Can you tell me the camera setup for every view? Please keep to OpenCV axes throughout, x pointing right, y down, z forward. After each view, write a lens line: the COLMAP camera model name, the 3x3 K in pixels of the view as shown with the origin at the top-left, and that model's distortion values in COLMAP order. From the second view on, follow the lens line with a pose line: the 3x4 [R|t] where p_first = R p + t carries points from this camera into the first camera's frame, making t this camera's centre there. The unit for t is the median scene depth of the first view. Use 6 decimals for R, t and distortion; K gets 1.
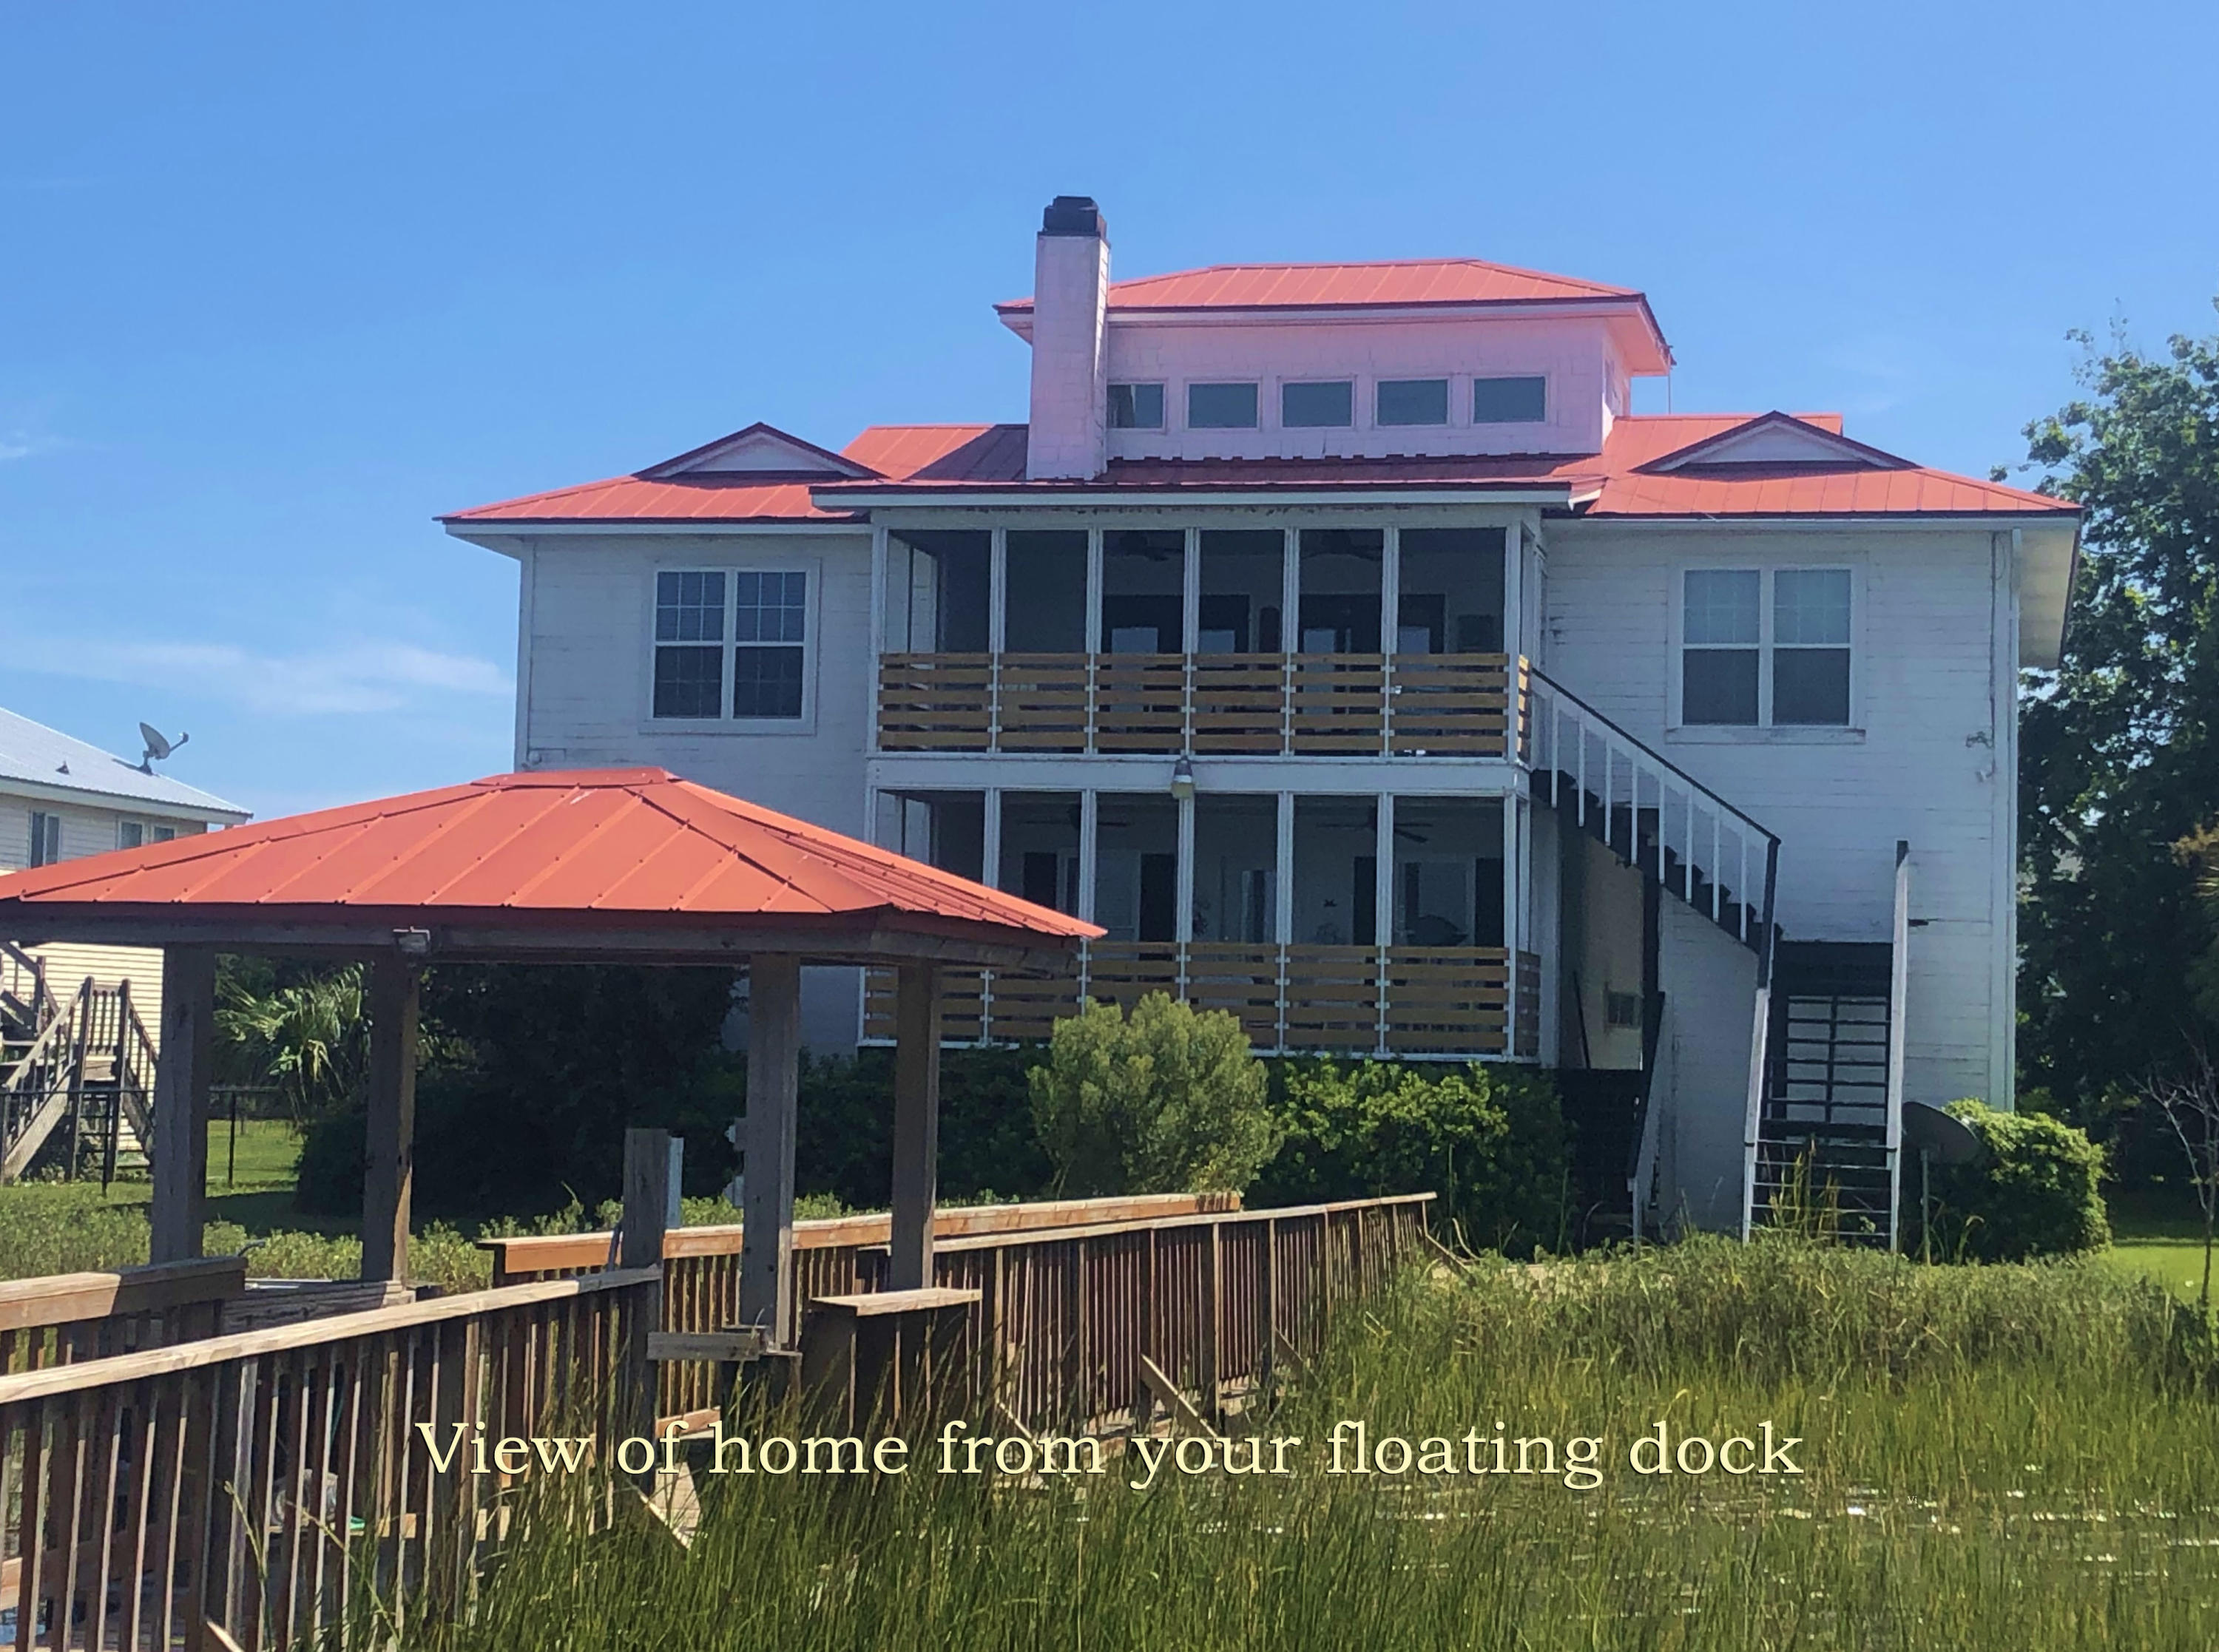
lens RADIAL K [[3933.2, 0, 1111.6], [0, 3933.2, 821.4], [0, 0, 1]] dist [0.266260, -0.055276]
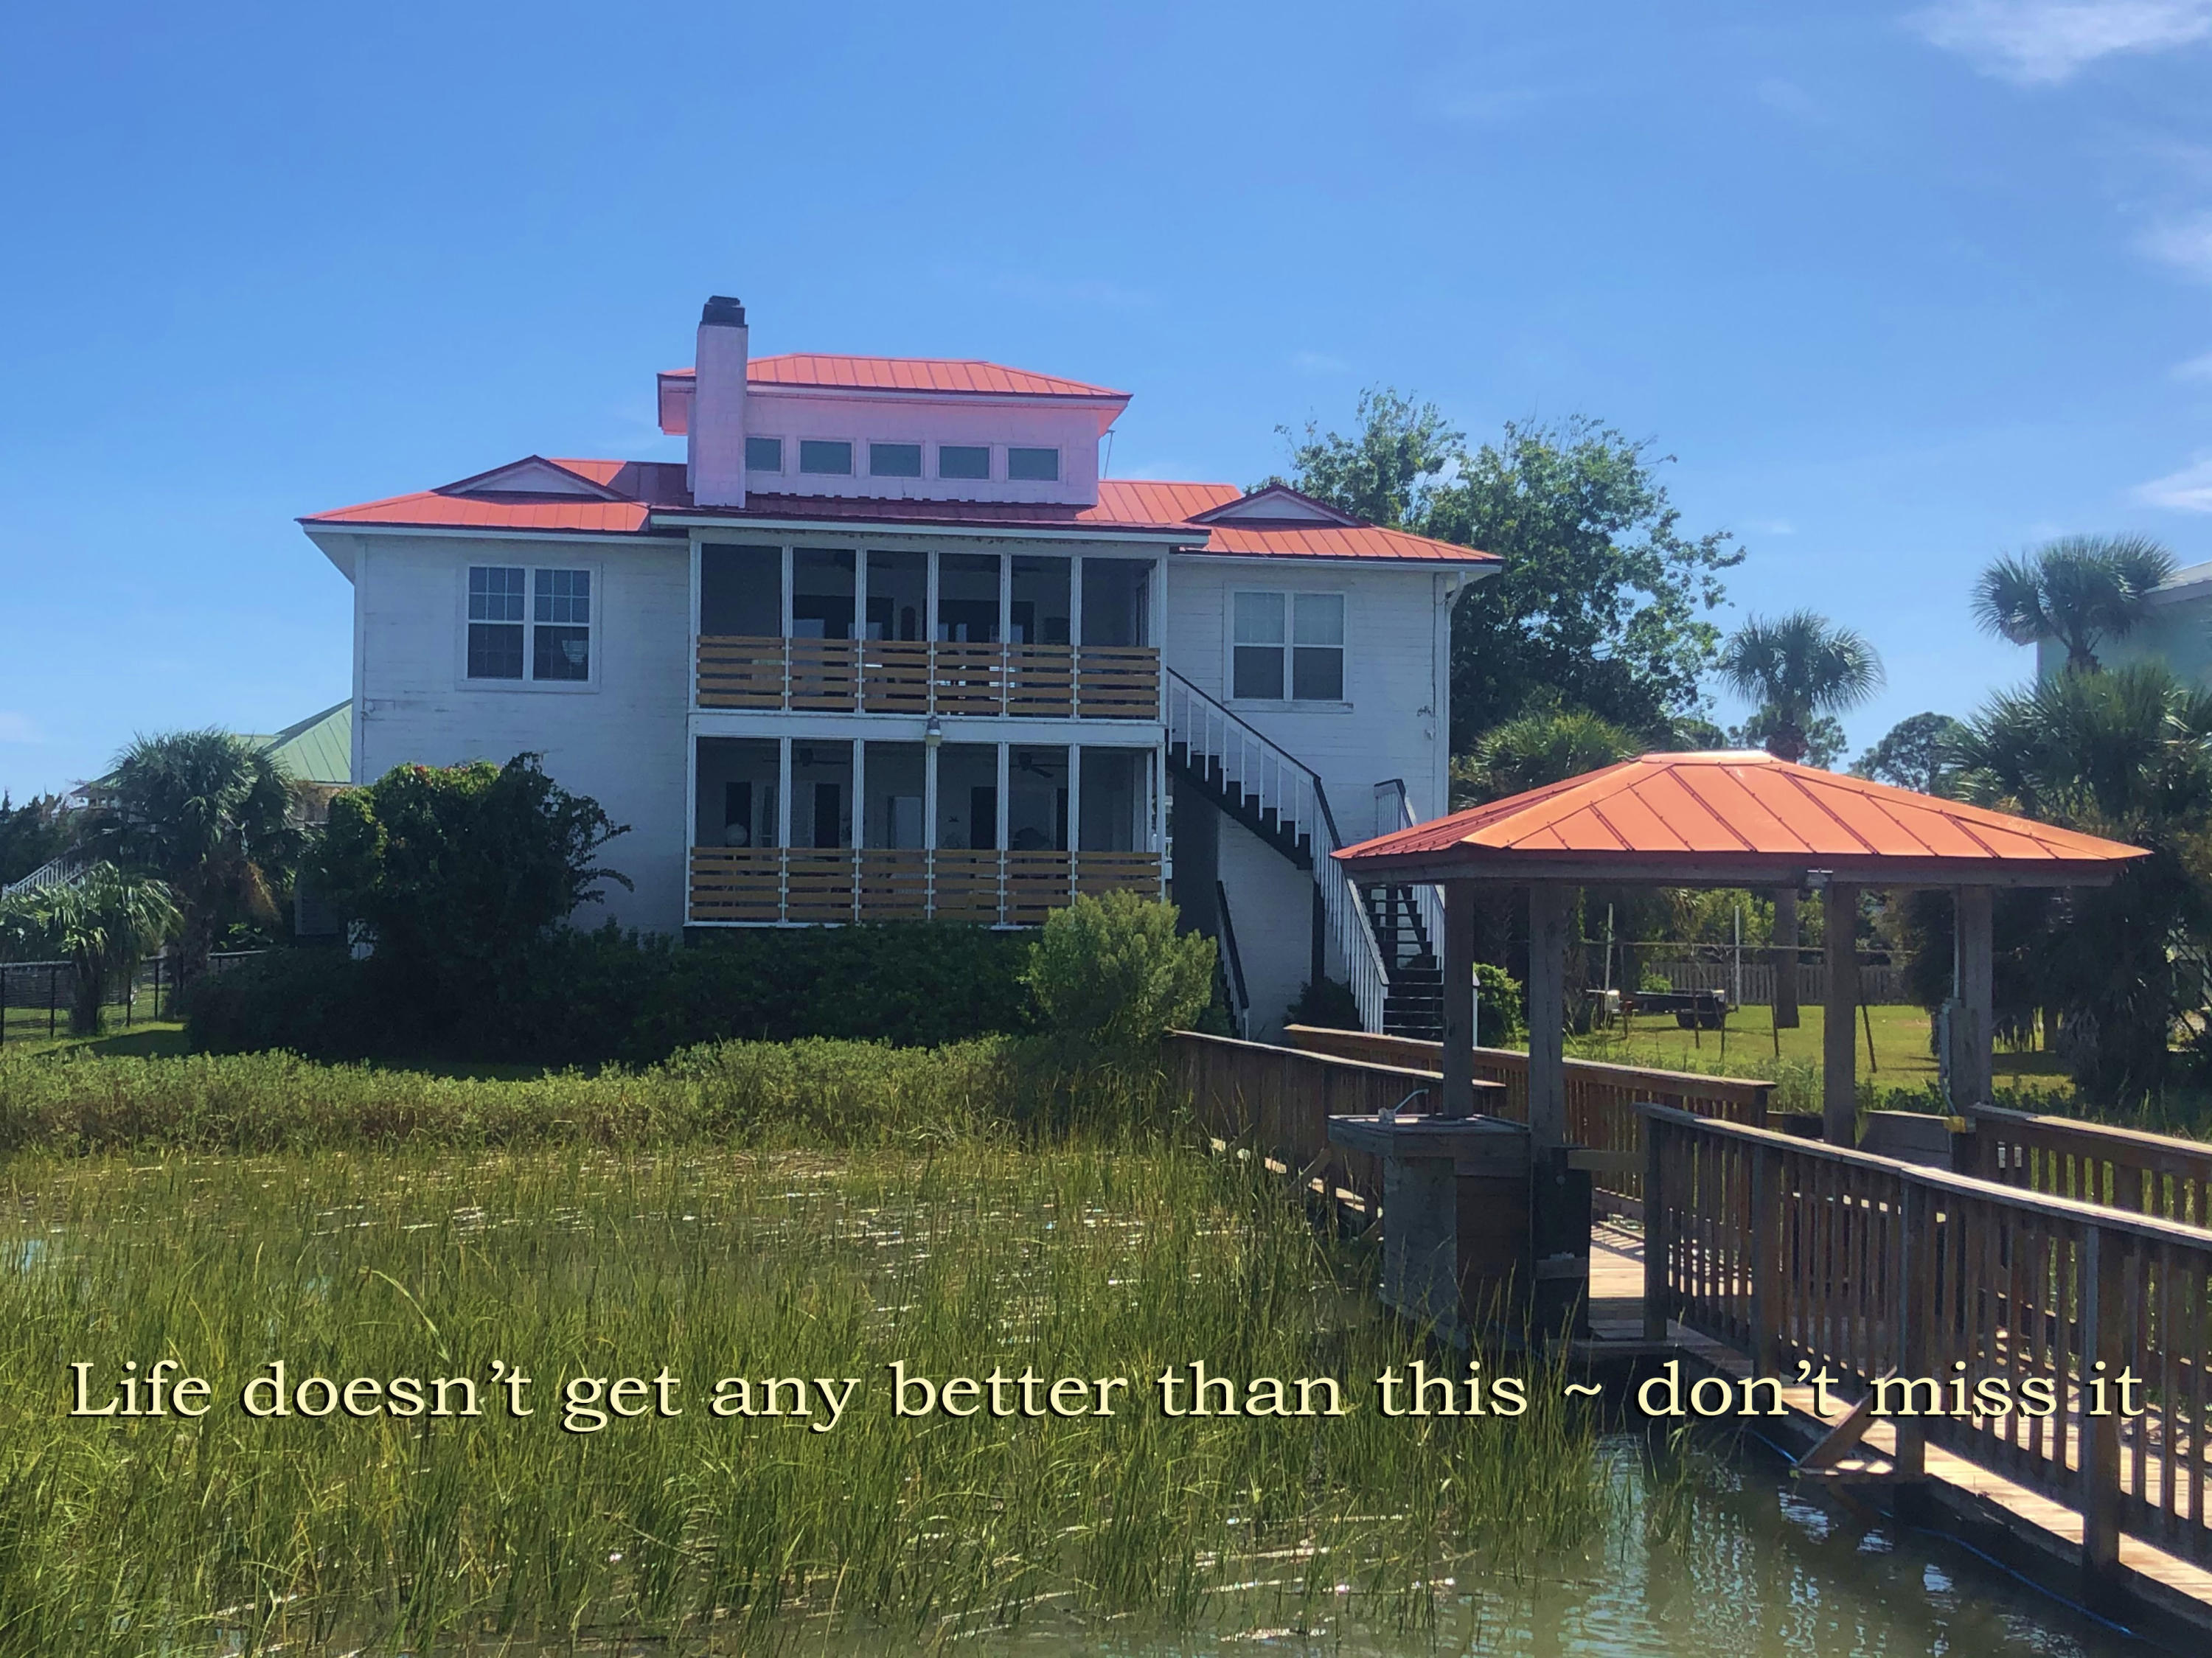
lens RADIAL K [[2831.1, 0, 1056.9], [0, 2831.1, 834.8], [0, 0, 1]] dist [0.344319, -1.491904]
pose [[0.937850, -0.001901, 0.347035, -0.282207], [-0.008710, 0.999541, 0.029014, -0.003850], [-0.346931, -0.030234, 0.937403, 0.041331]]
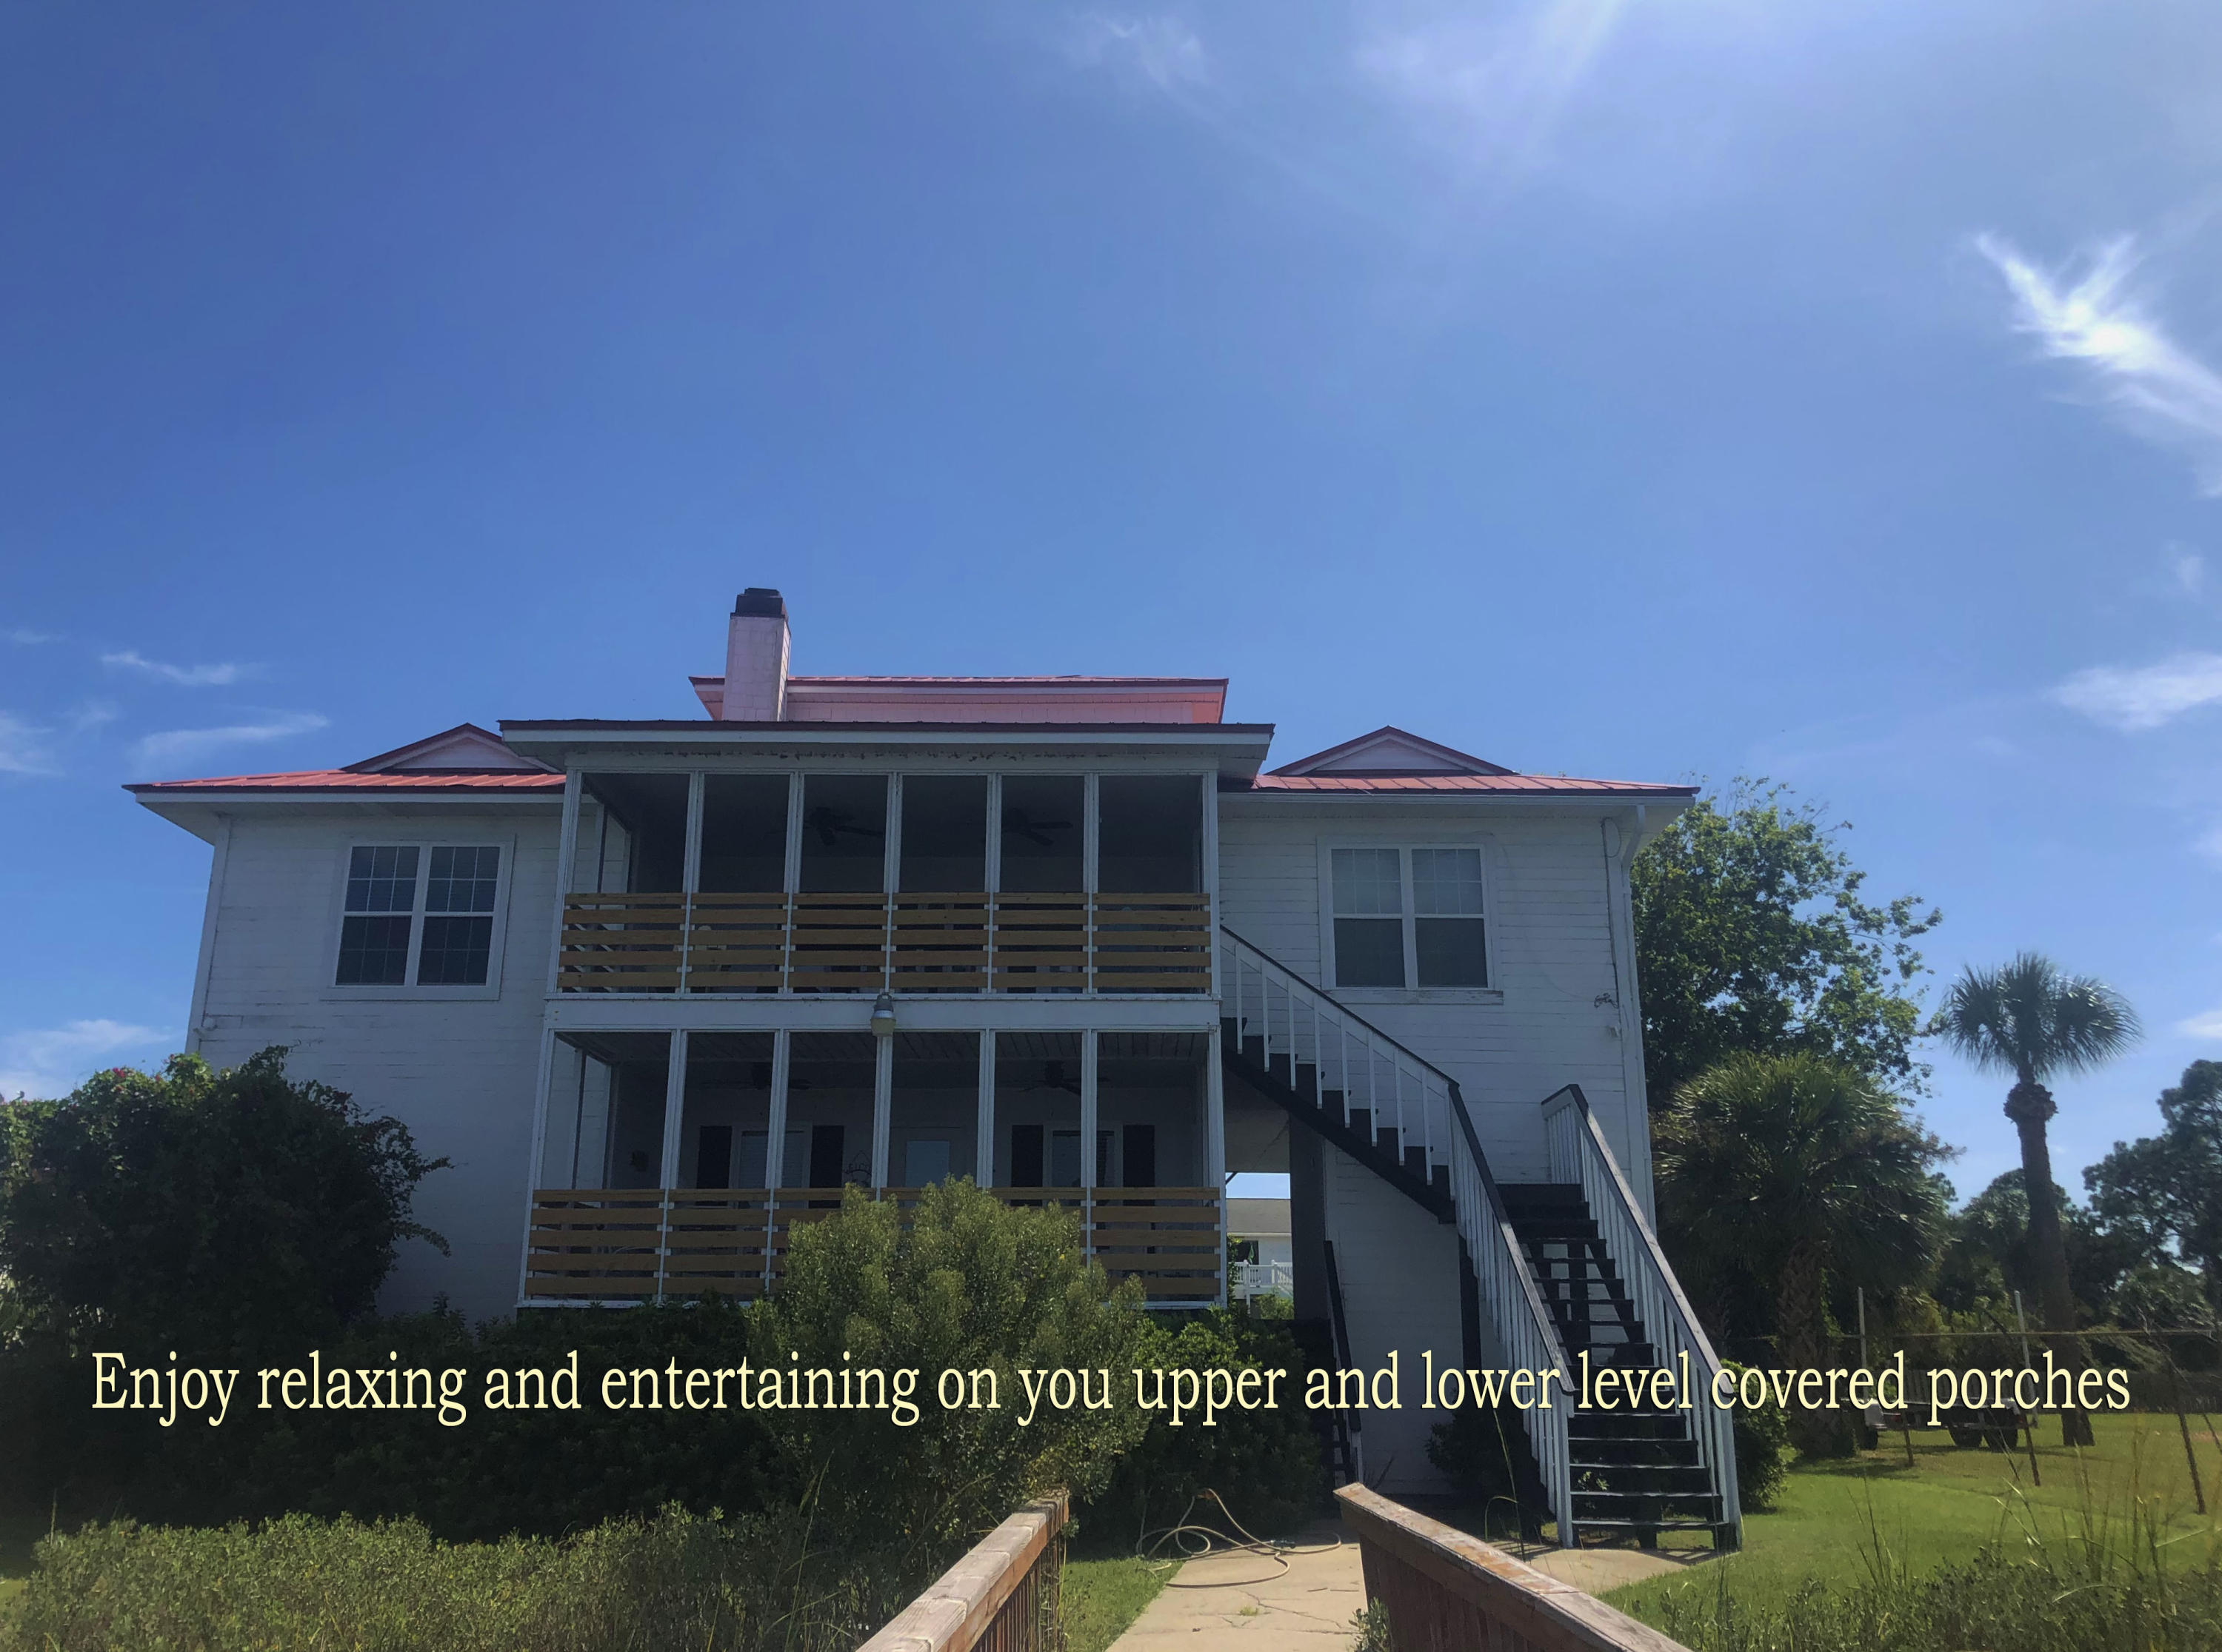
lens RADIAL K [[1811.9, 0, 1103.4], [0, 1811.9, 829.5], [0, 0, 1]] dist [0.050137, -0.066298]
pose [[0.977528, 0.039176, 0.207134, -0.022708], [0.006864, 0.976144, -0.217016, 0.041028], [-0.210694, 0.213561, 0.953939, 0.536451]]
